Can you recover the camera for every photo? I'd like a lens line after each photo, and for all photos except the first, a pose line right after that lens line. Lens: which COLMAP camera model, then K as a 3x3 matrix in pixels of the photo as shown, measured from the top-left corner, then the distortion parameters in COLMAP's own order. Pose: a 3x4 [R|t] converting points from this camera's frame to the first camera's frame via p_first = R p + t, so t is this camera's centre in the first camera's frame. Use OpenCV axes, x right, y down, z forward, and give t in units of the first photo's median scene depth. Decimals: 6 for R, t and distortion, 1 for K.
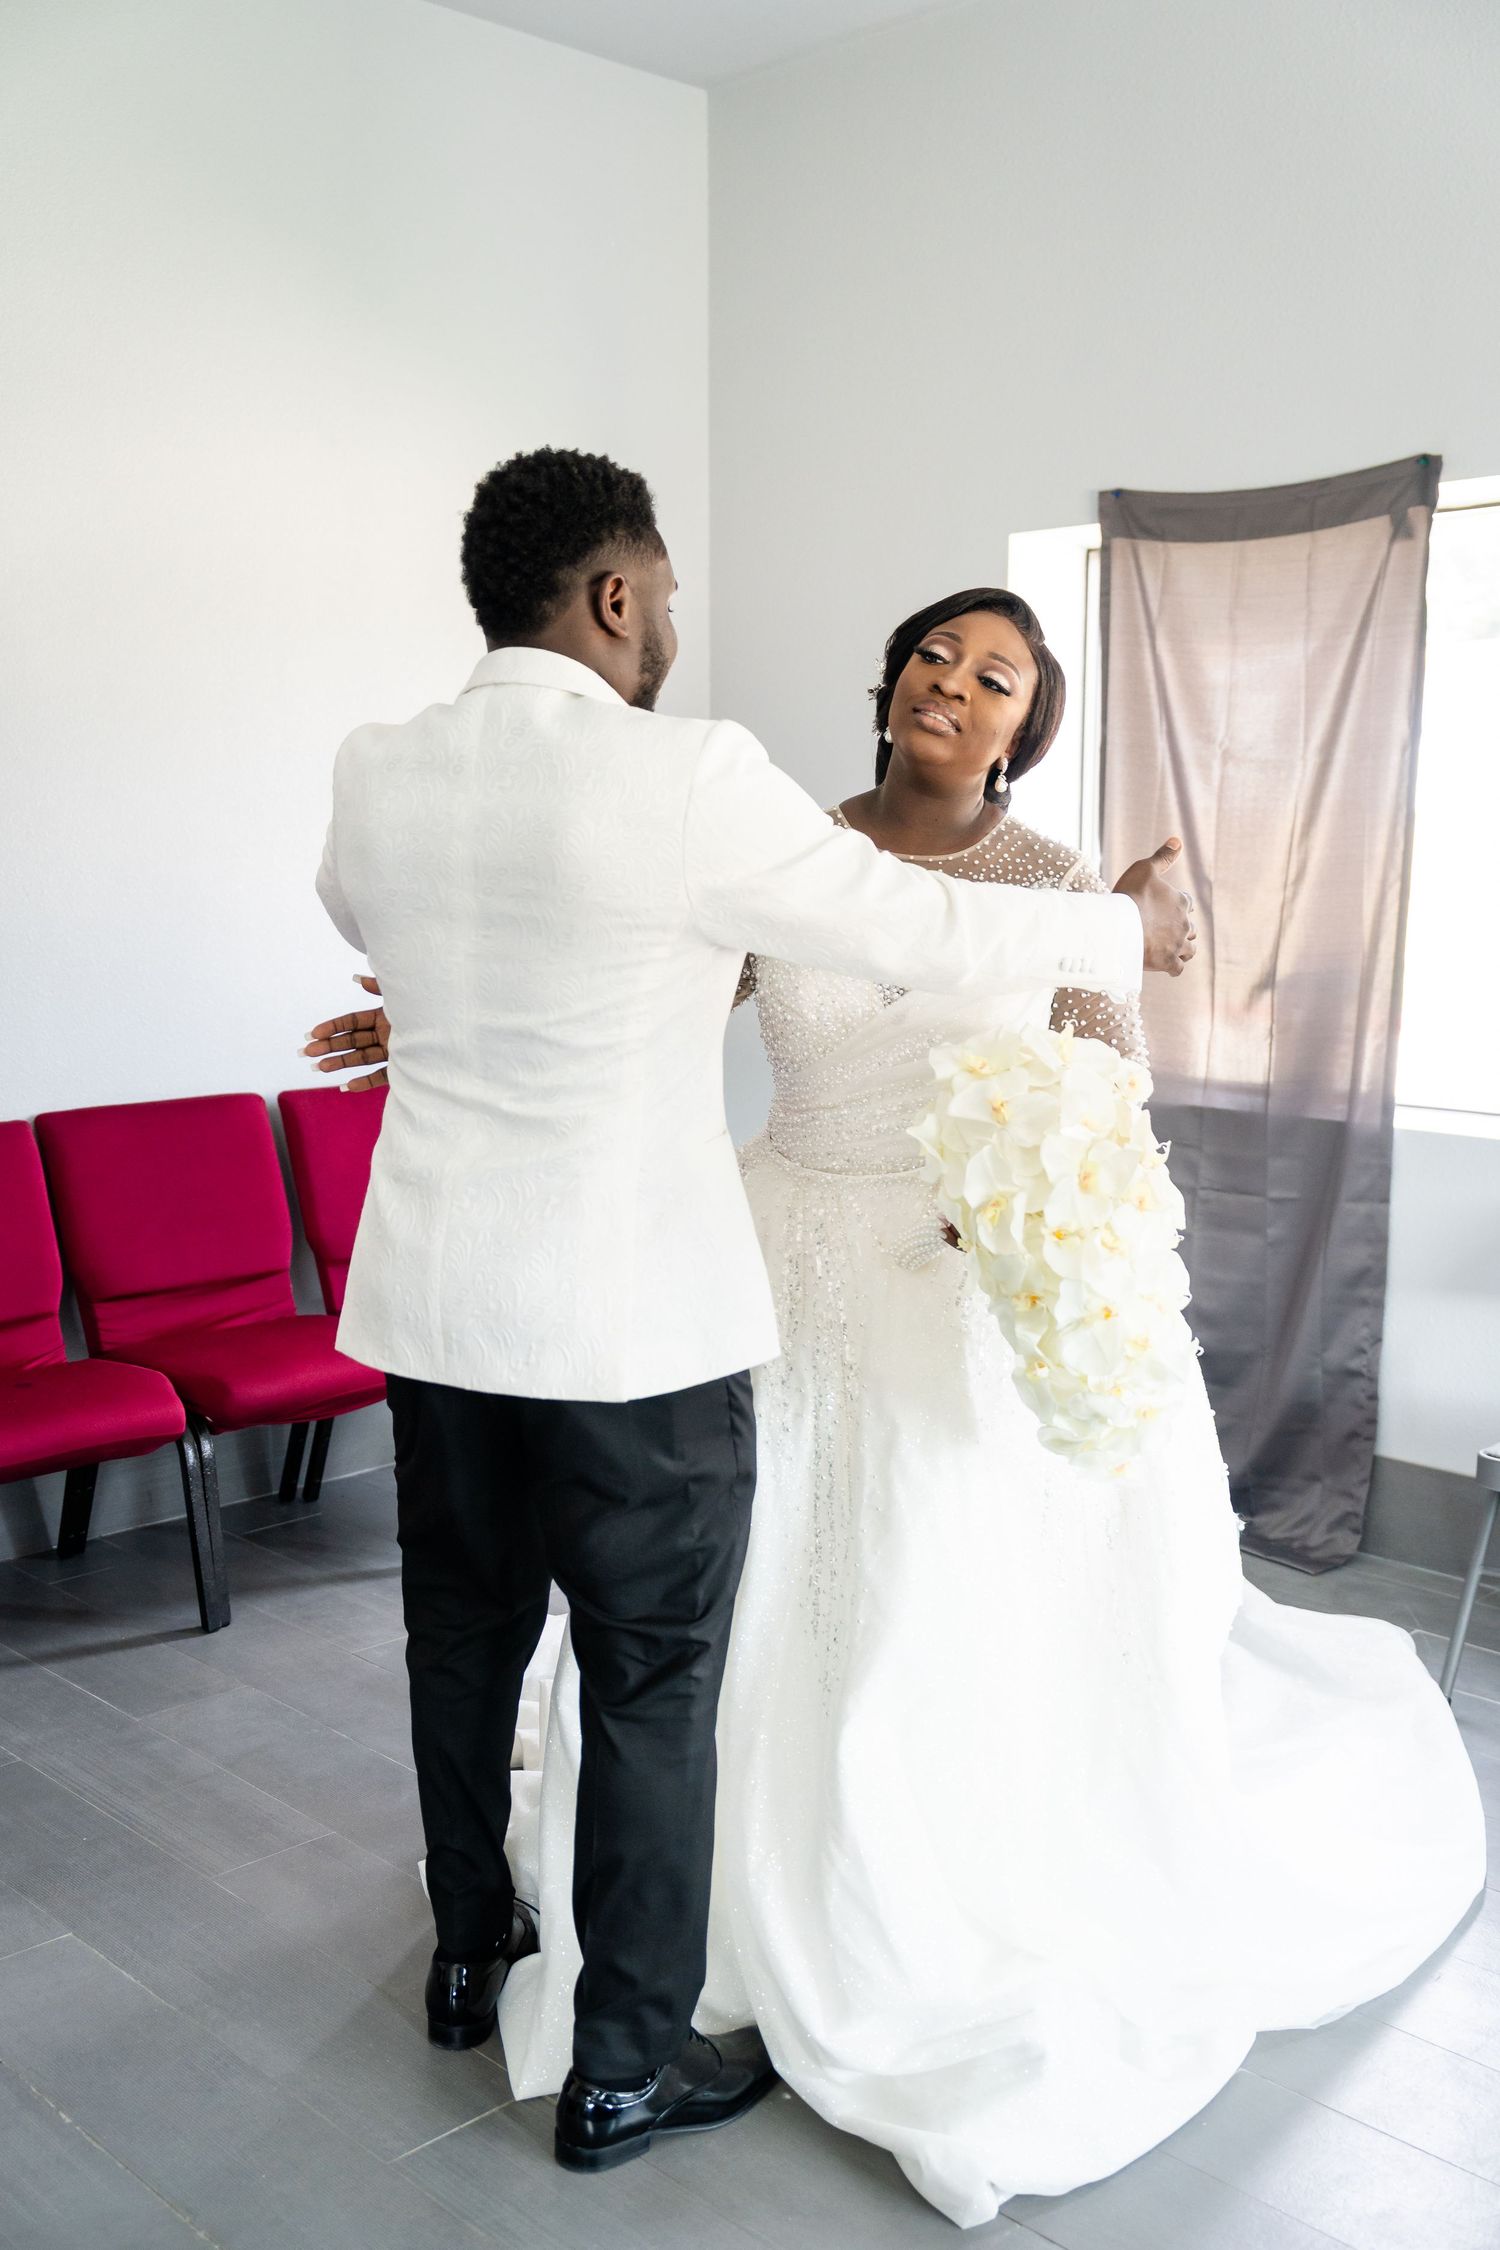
lens RADIAL K [[2128.4, 0, 764.1], [0, 2128.4, 1143.0], [0, 0, 1]] dist [0.014659, 0.000000]
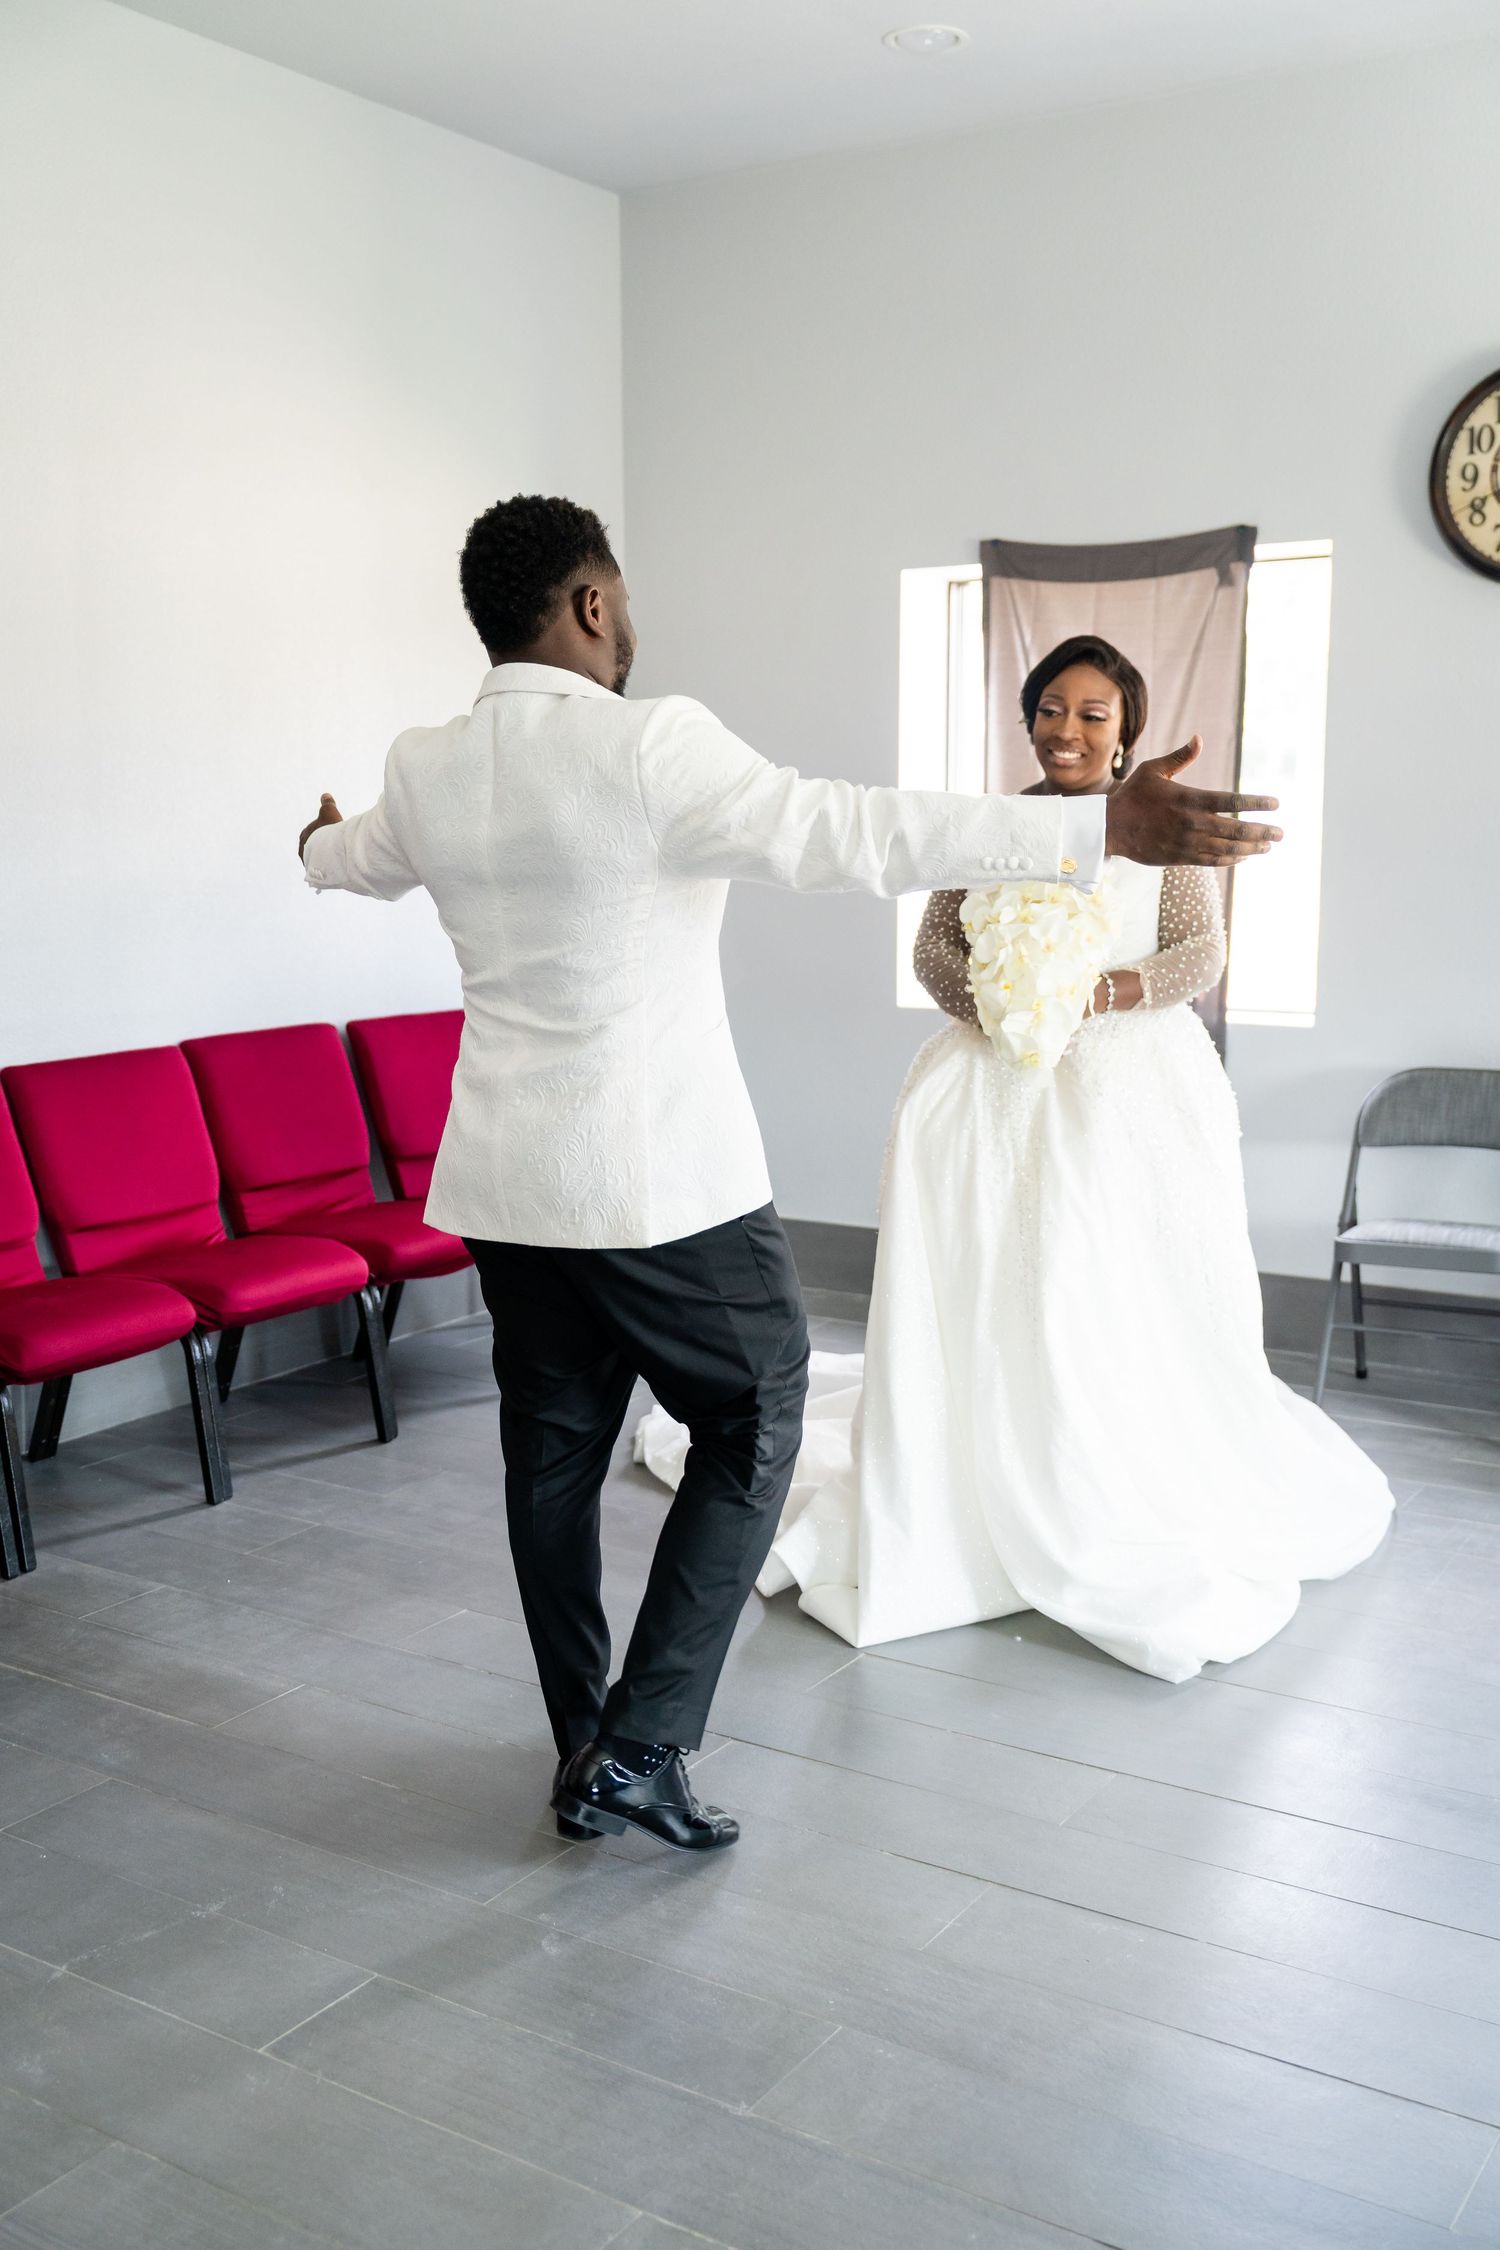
lens RADIAL K [[2128.4, 0, 749.5], [0, 2128.4, 1130.1], [0, 0, 1]] dist [0.014659, 0.000000]
pose [[0.977139, -0.037256, 0.209312, -0.273521], [0.035984, 0.999303, 0.009884, 0.036103], [-0.209534, -0.002126, 0.977799, -0.245388]]
